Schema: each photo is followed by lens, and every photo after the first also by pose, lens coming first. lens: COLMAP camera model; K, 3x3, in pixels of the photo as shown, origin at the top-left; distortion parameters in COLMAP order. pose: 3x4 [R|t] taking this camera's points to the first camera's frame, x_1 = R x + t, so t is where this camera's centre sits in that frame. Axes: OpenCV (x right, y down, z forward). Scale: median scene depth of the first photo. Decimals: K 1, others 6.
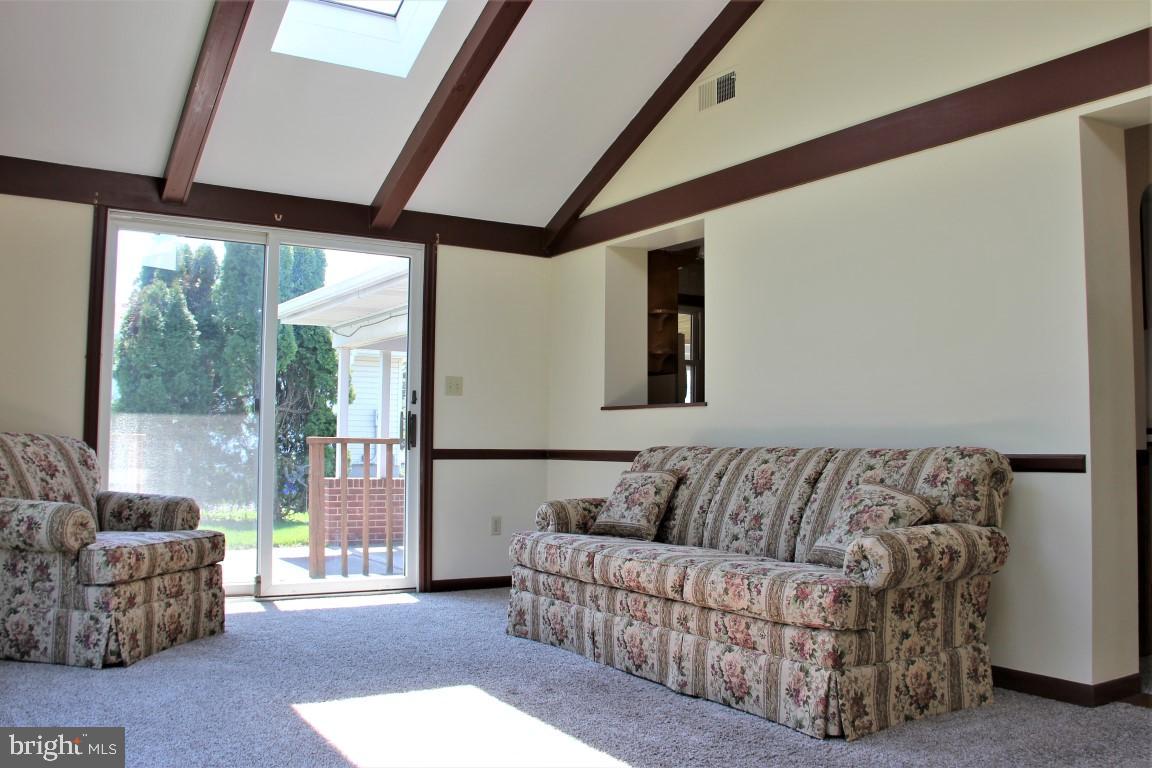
lens RADIAL K [[1022.2, 0, 576.0], [0, 1022.2, 384.0], [0, 0, 1]] dist [-0.189786, 0.132751]
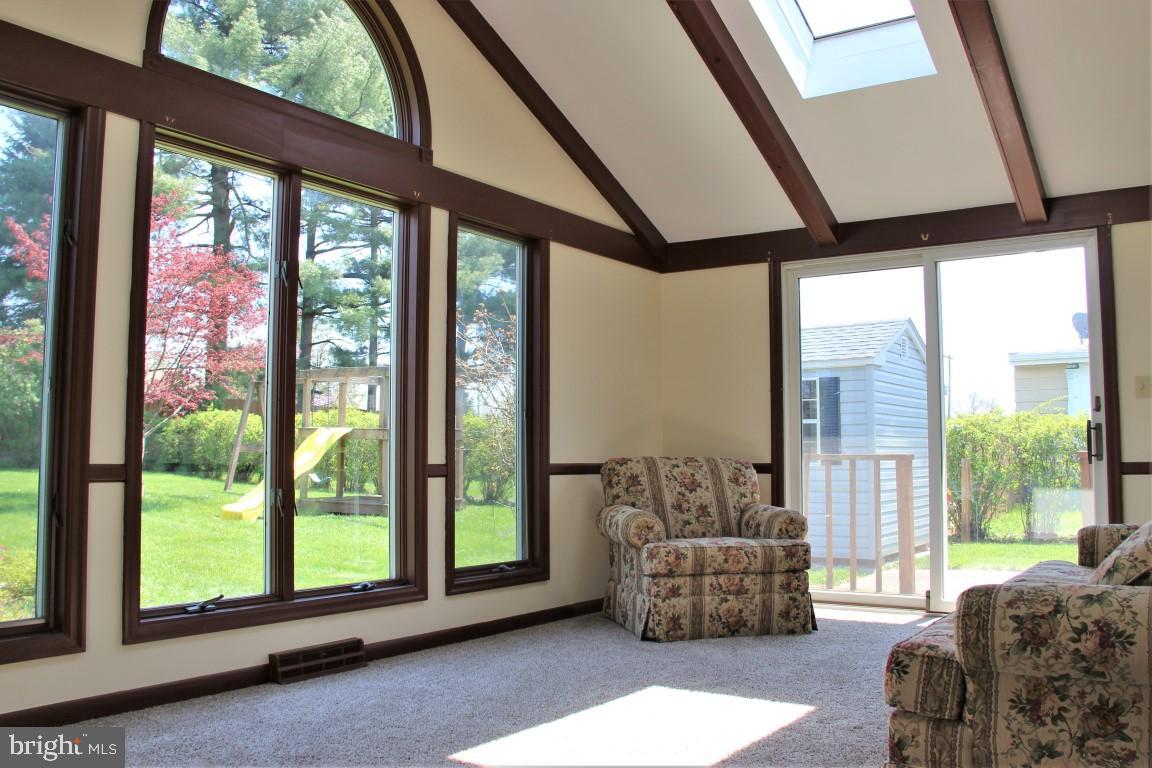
lens RADIAL K [[1022.2, 0, 576.0], [0, 1022.2, 384.0], [0, 0, 1]] dist [-0.189786, 0.132751]
pose [[0.365492, -0.078469, -0.927501, 0.678315], [0.061027, 0.996316, -0.060242, 0.028816], [0.928812, -0.034585, 0.368934, 0.405992]]
